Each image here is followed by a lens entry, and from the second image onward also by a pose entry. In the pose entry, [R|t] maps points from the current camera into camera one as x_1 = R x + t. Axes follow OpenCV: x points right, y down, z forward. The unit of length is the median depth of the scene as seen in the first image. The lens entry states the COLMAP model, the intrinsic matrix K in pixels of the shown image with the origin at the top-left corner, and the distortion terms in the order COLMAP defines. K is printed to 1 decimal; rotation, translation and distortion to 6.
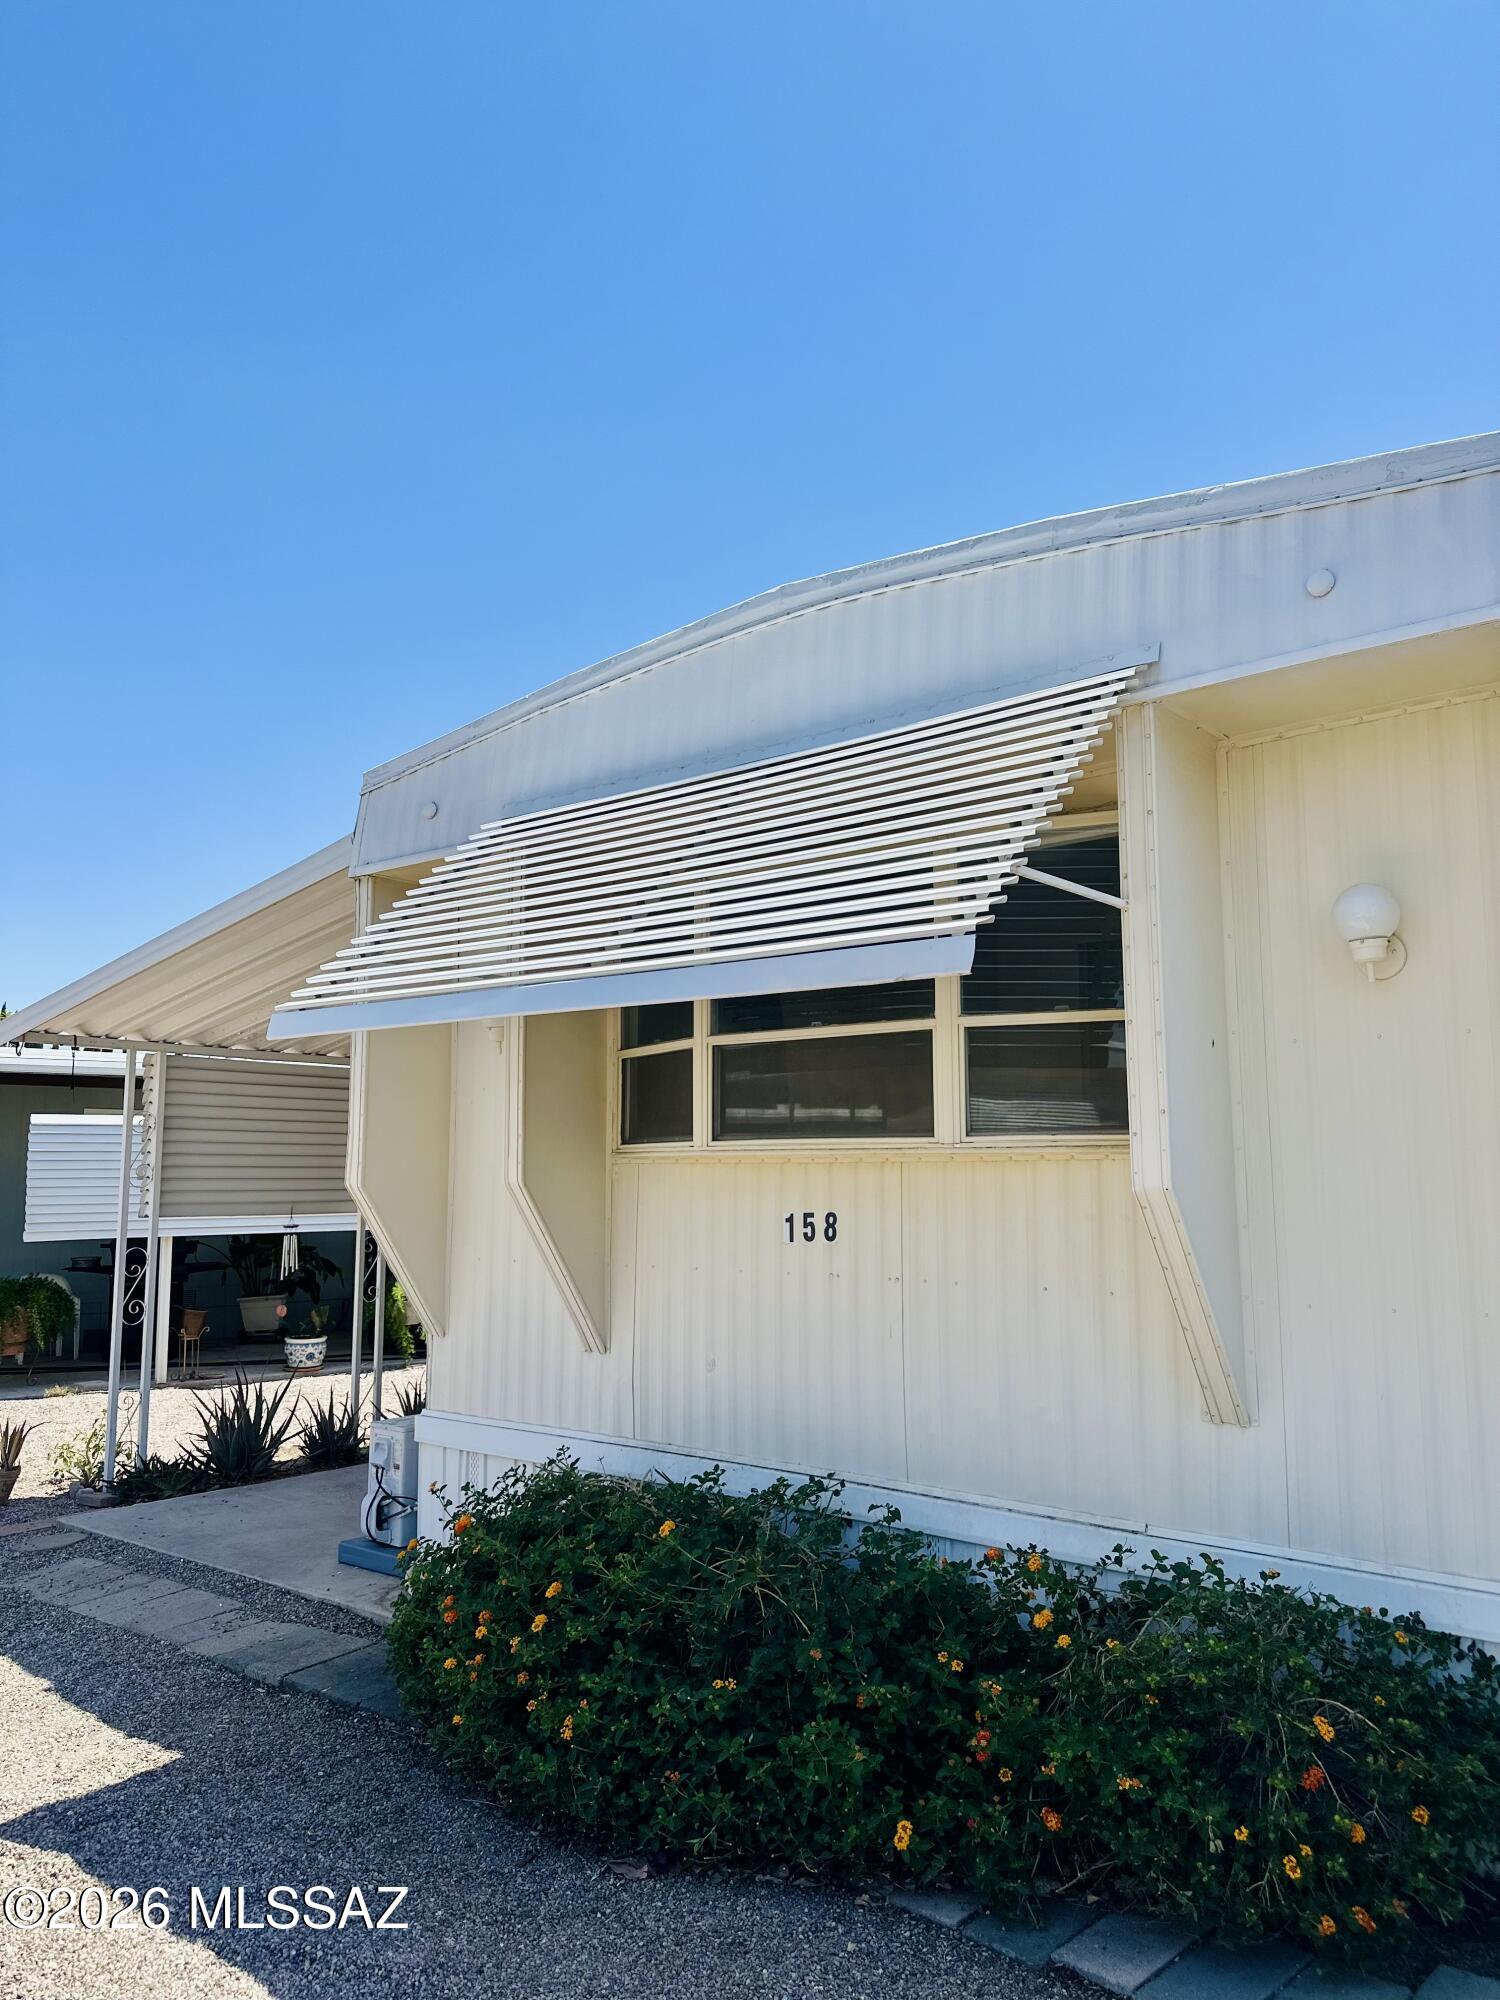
lens RADIAL K [[1516.3, 0, 750.0], [0, 1516.3, 1000.0], [0, 0, 1]] dist [0.112787, -0.163851]
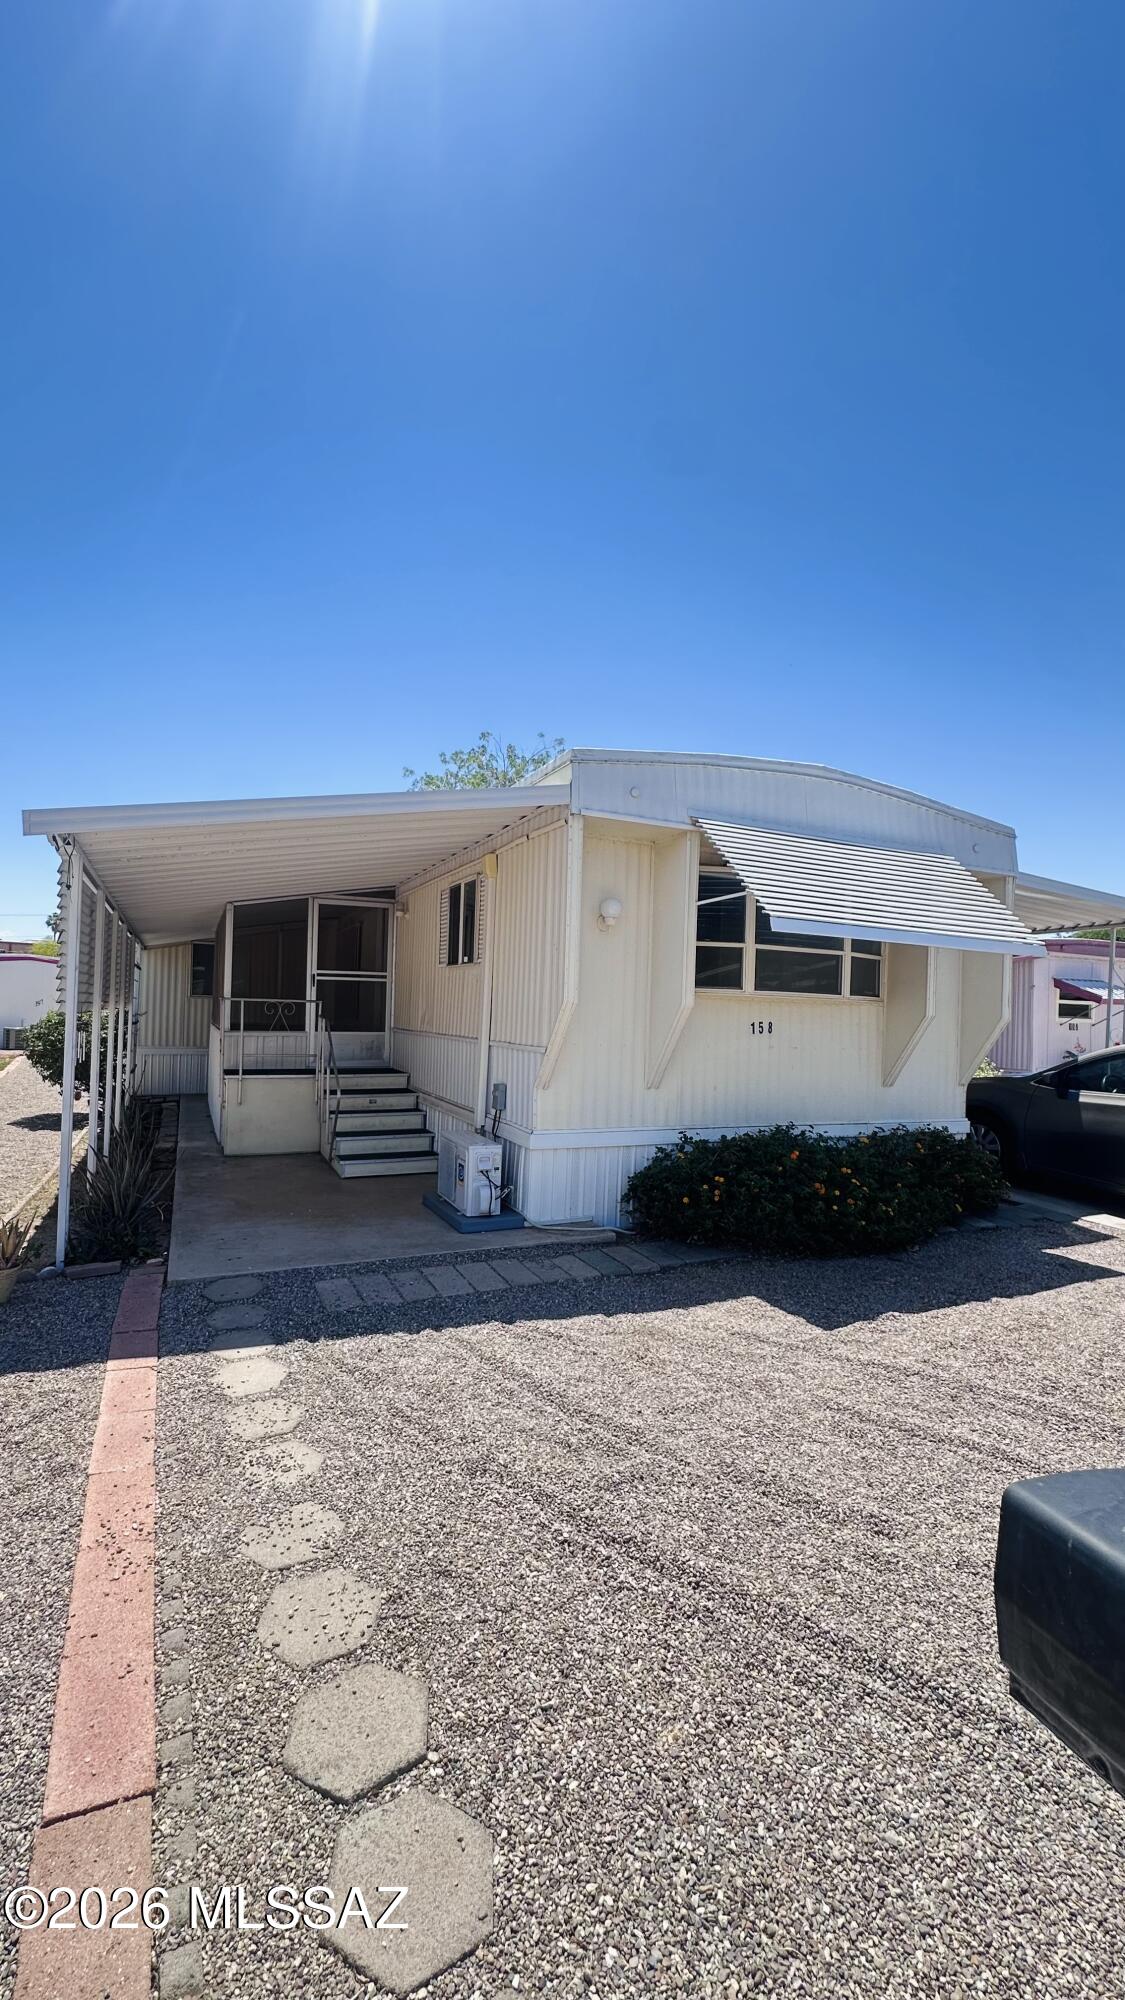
lens RADIAL K [[793.1, 0, 546.3], [0, 793.1, 1008.2], [0, 0, 1]] dist [-0.000633, 0.000141]
pose [[0.429464, 0.016978, 0.902924, -1.242169], [-0.135826, 0.989664, 0.045995, 0.106476], [-0.892811, -0.142394, 0.427332, 0.766630]]
